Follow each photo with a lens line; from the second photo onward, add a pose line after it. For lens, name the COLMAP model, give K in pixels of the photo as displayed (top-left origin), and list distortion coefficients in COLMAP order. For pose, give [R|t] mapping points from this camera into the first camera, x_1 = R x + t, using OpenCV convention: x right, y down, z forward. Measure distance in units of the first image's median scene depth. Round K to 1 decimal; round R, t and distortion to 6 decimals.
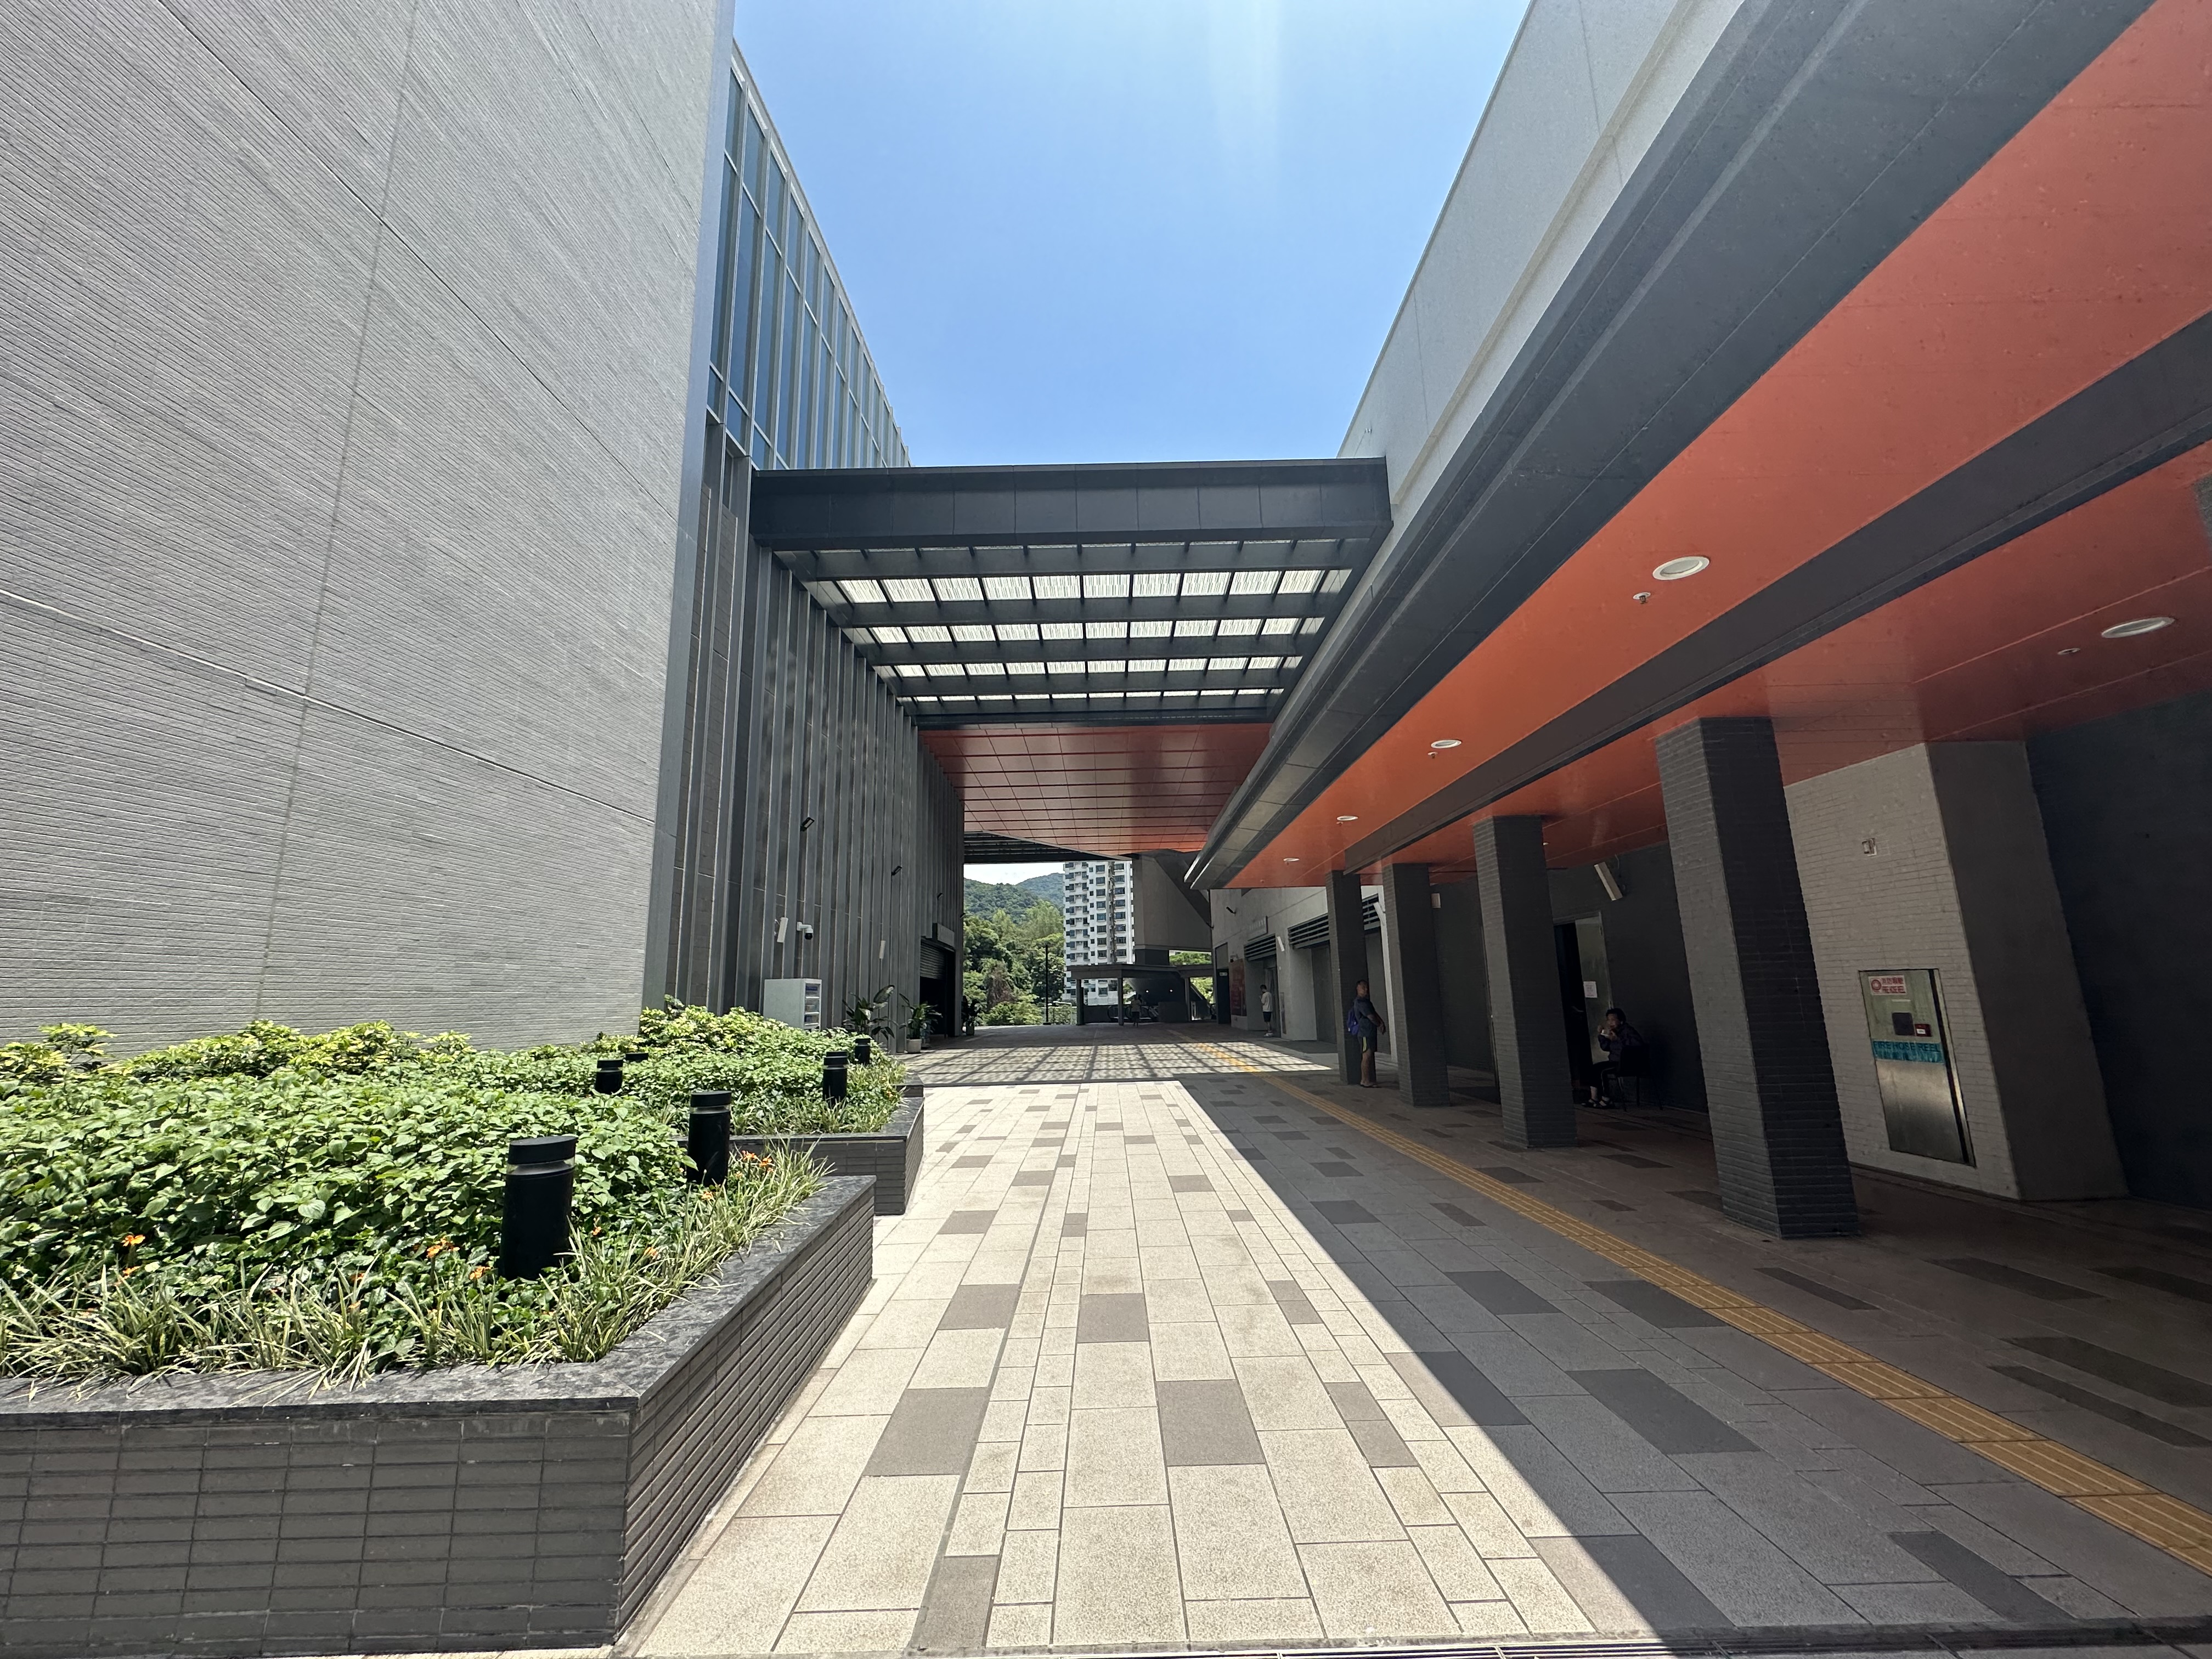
lens RADIAL K [[881.5, 0, 1106.5], [0, 881.5, 824.4], [0, 0, 1]] dist [-0.000927, -0.000042]
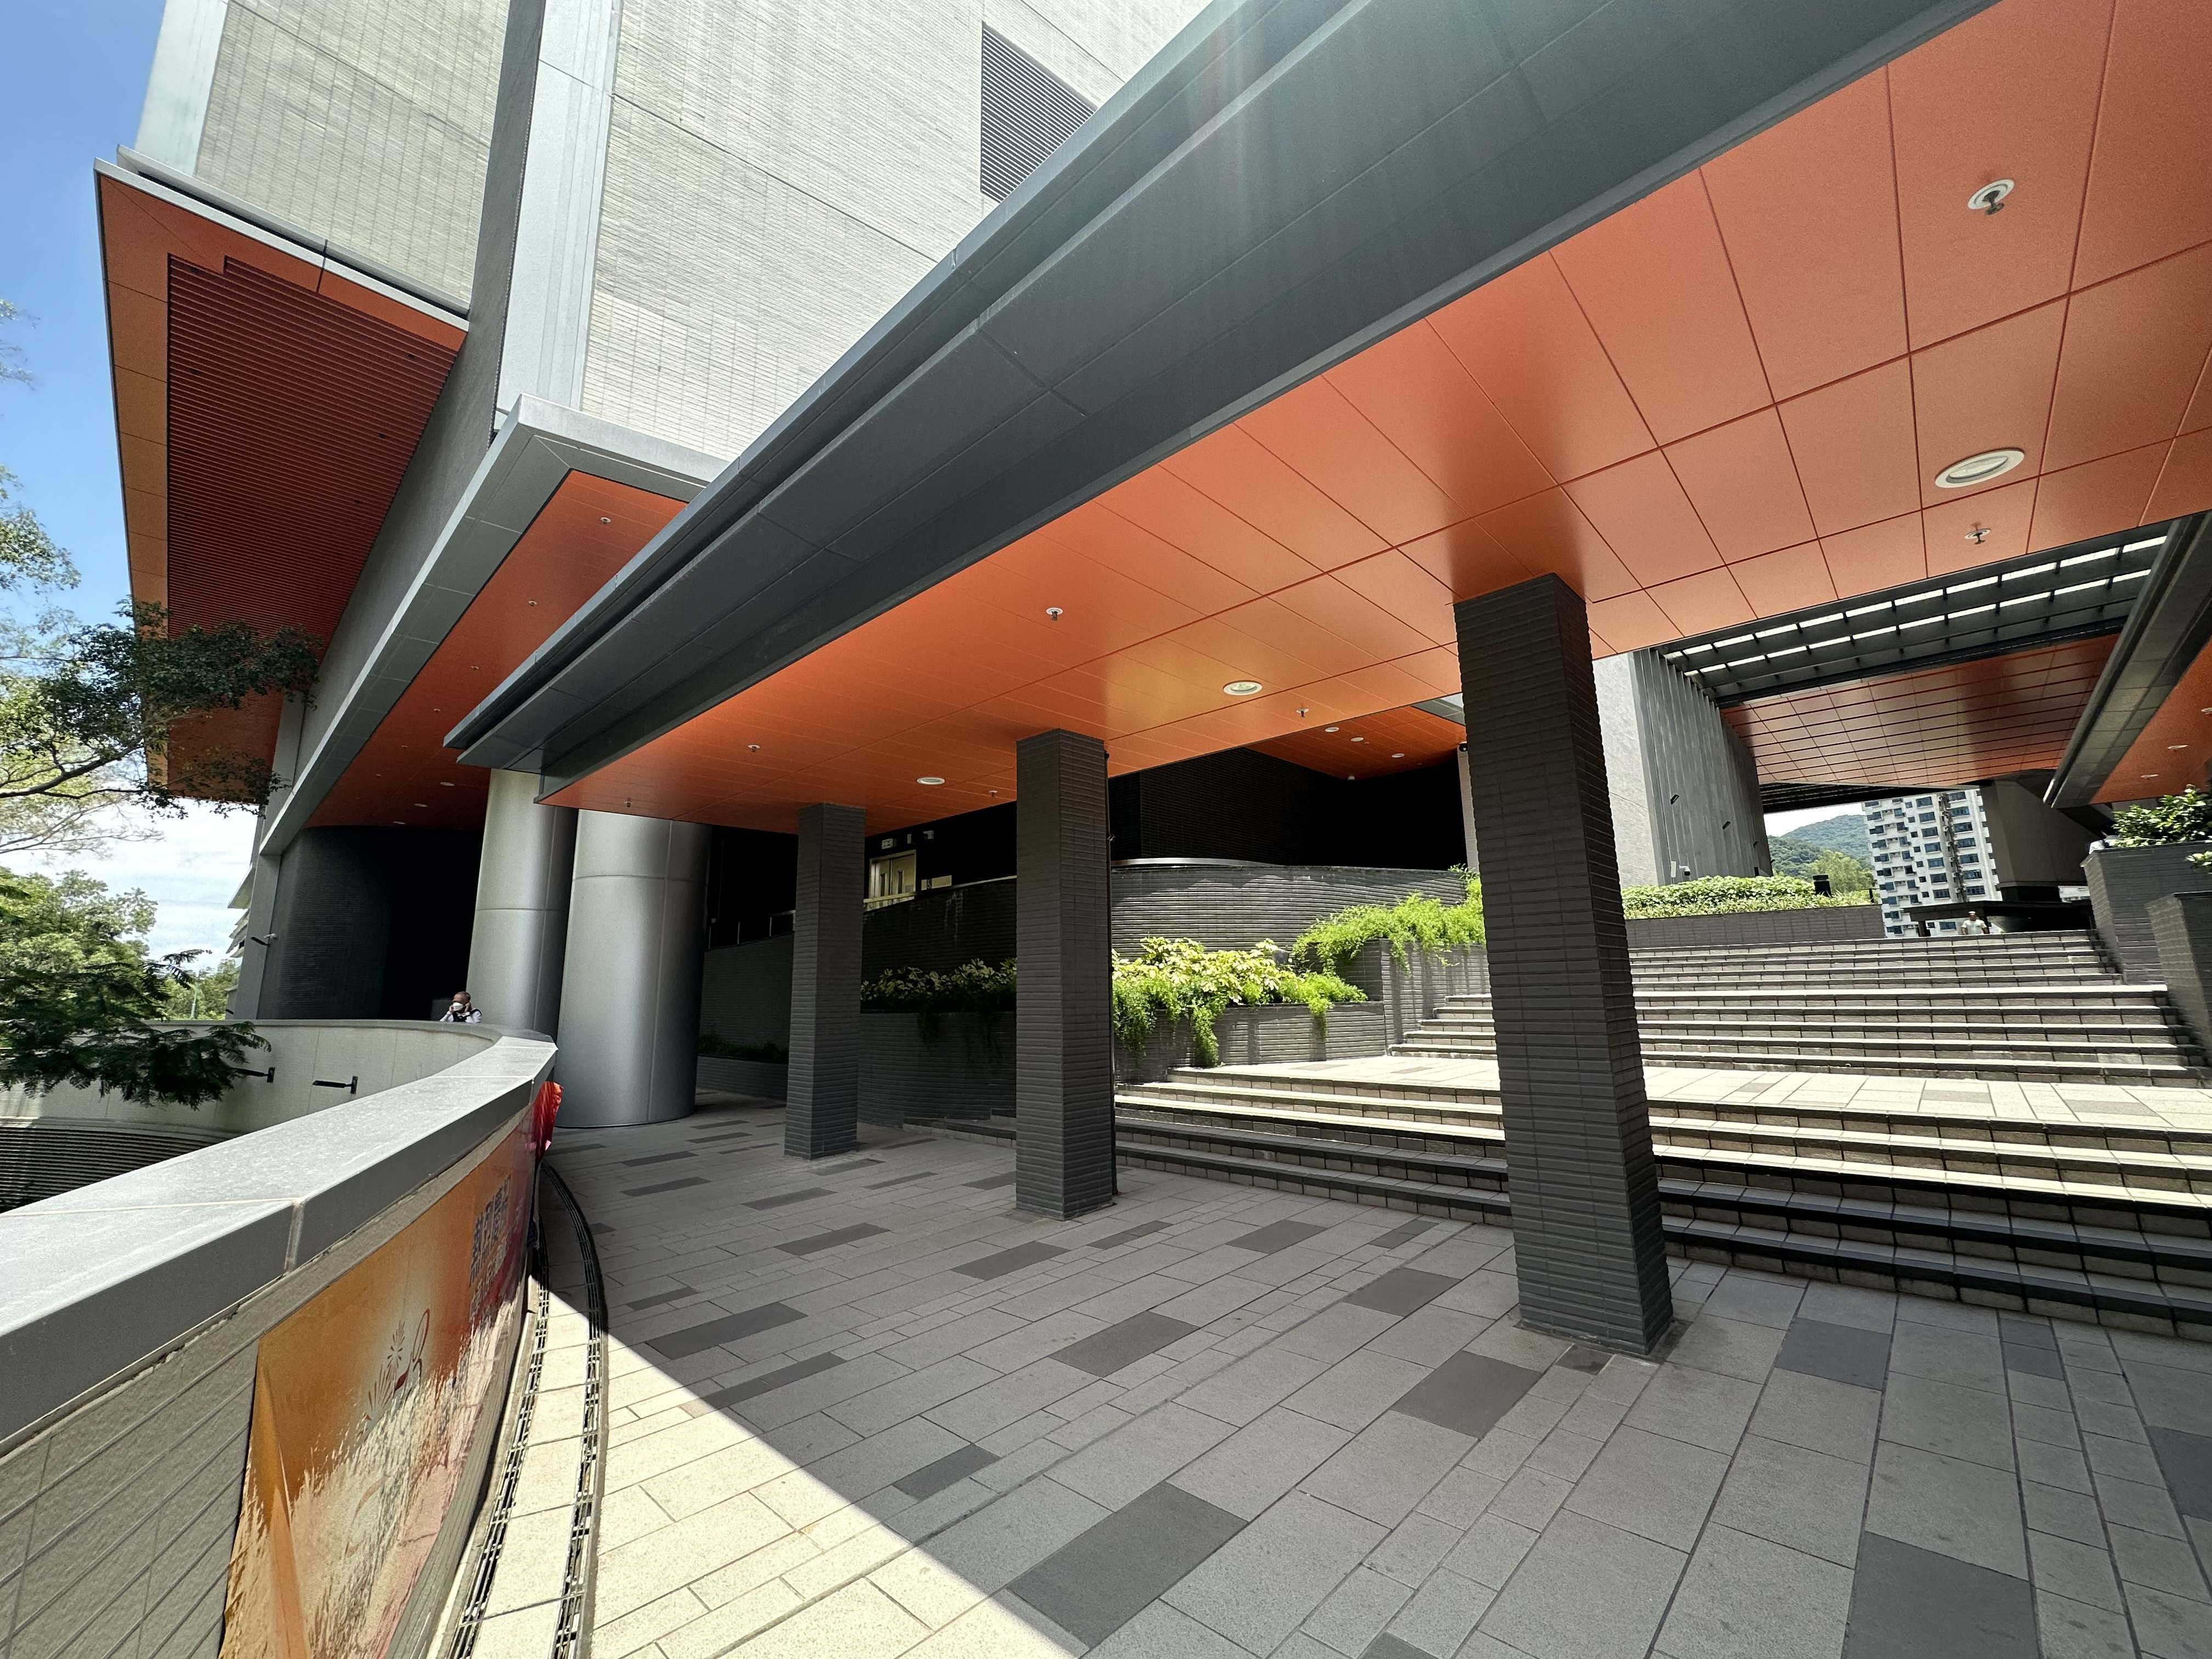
lens RADIAL K [[881.5, 0, 1109.1], [0, 881.5, 829.1], [0, 0, 1]] dist [-0.000927, -0.000042]
pose [[0.724612, -0.113642, -0.679723, -0.003659], [0.132727, 0.990858, -0.024167, -0.006025], [0.676255, -0.072706, 0.733071, -0.111072]]
